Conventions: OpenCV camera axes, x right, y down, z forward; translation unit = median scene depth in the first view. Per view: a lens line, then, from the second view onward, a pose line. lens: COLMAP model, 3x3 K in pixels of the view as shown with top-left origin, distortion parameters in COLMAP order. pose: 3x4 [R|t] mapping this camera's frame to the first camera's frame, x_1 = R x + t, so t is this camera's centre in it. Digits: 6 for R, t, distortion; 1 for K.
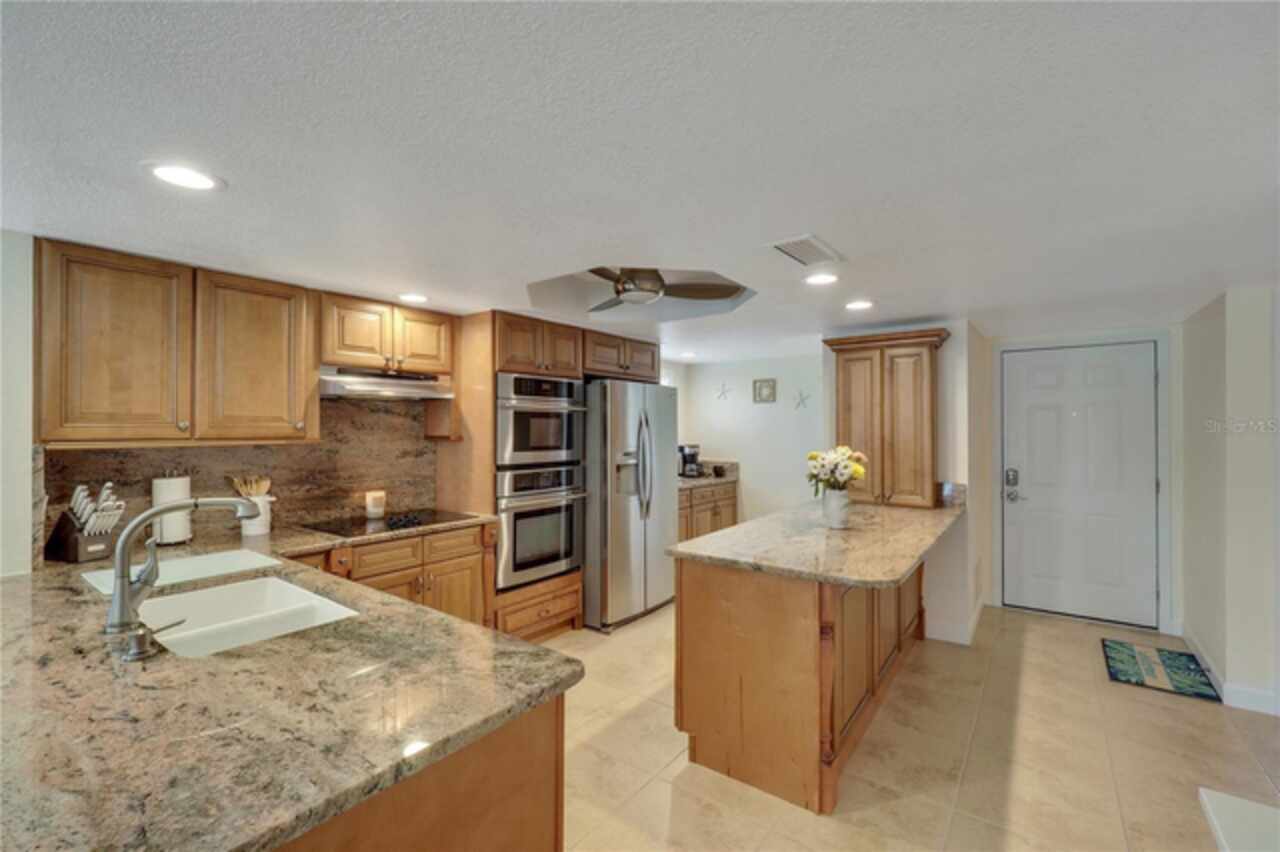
lens RADIAL K [[552.2, 0, 645.0], [0, 552.2, 424.3], [0, 0, 1]] dist [-0.007845, -0.000581]
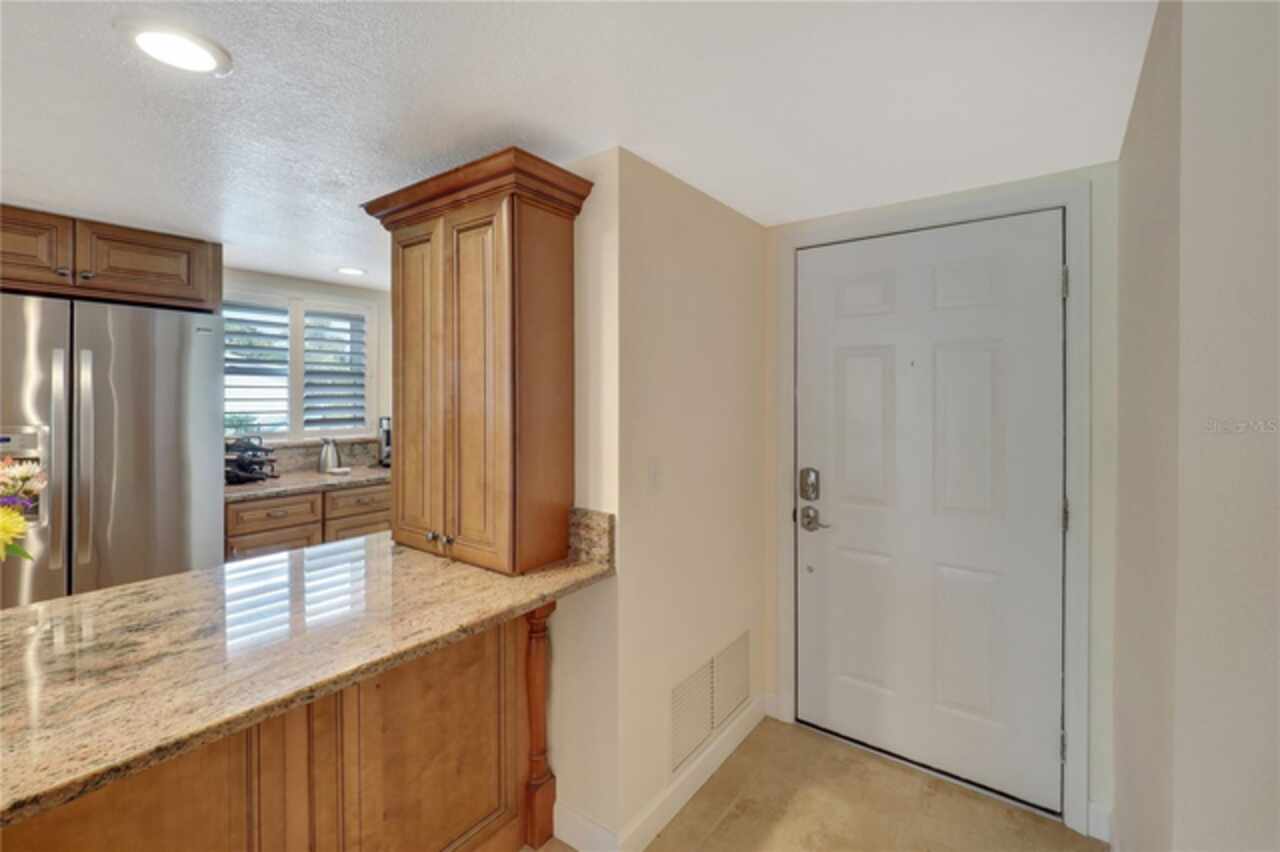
lens RADIAL K [[552.2, 0, 649.4], [0, 552.2, 392.8], [0, 0, 1]] dist [-0.007845, -0.000581]
pose [[0.999986, 0.002879, 0.004485, 0.589121], [-0.002846, 0.999969, -0.007322, 0.014509], [-0.004506, 0.007309, 0.999963, 0.538429]]
